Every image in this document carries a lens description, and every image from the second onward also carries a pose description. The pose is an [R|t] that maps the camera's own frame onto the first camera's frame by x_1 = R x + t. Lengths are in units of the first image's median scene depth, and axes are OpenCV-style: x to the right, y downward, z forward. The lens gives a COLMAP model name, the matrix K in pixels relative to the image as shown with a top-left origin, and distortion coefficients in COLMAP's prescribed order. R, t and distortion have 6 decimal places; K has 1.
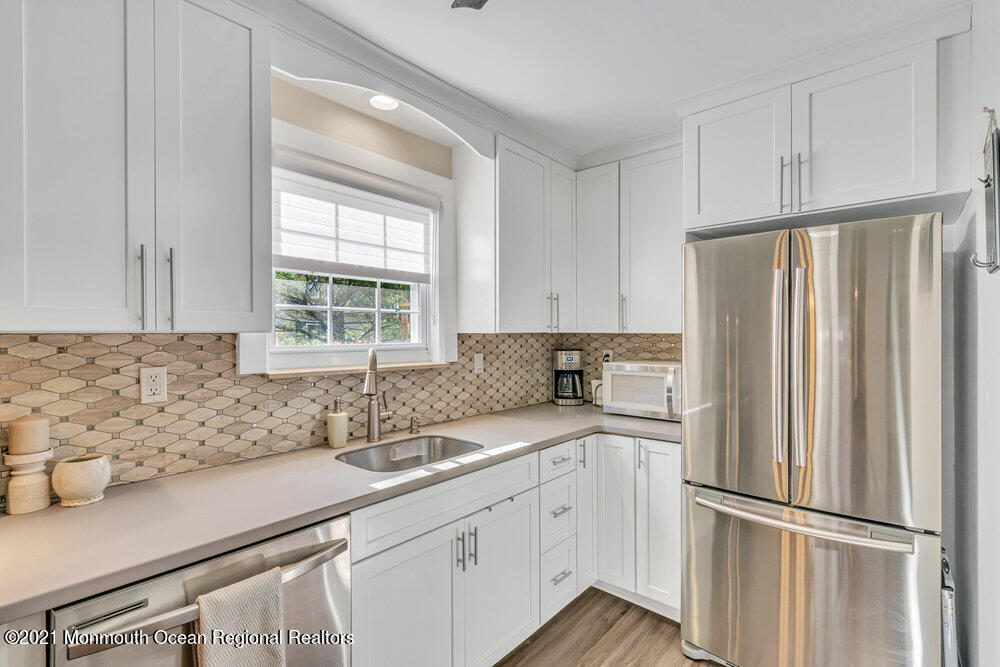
lens RADIAL K [[459.4, 0, 500.0], [0, 459.4, 333.5], [0, 0, 1]] dist [-0.003635, -0.000421]
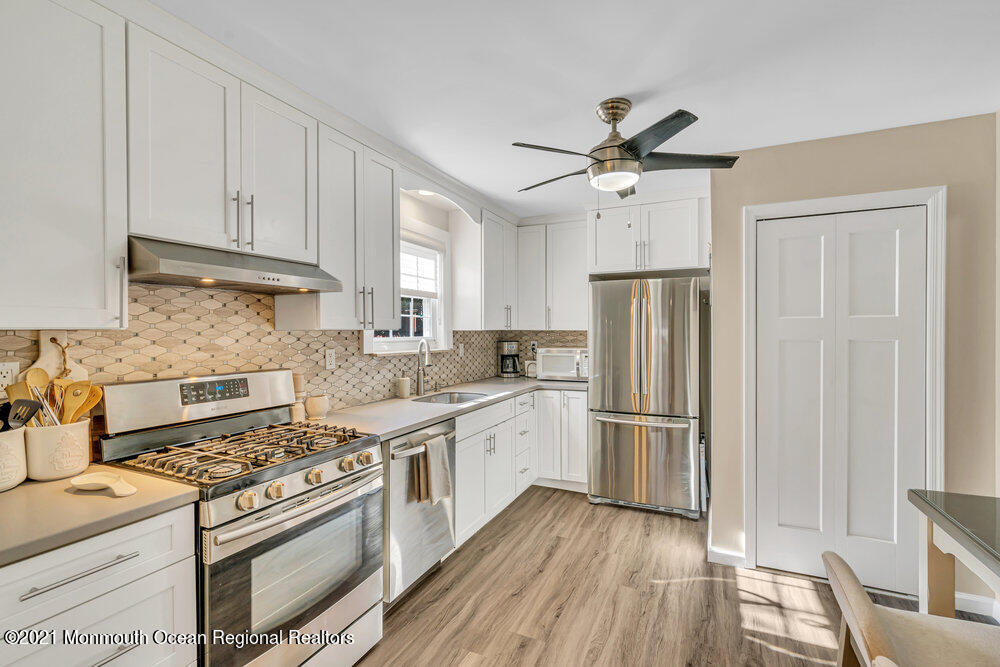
lens RADIAL K [[449.4, 0, 500.0], [0, 449.4, 333.5], [0, 0, 1]] dist [-0.001259, -0.000686]
pose [[0.960193, -0.001377, 0.279334, -0.386970], [-0.000102, 0.999986, 0.005282, 0.001998], [-0.279338, -0.005101, 0.960179, -0.547981]]
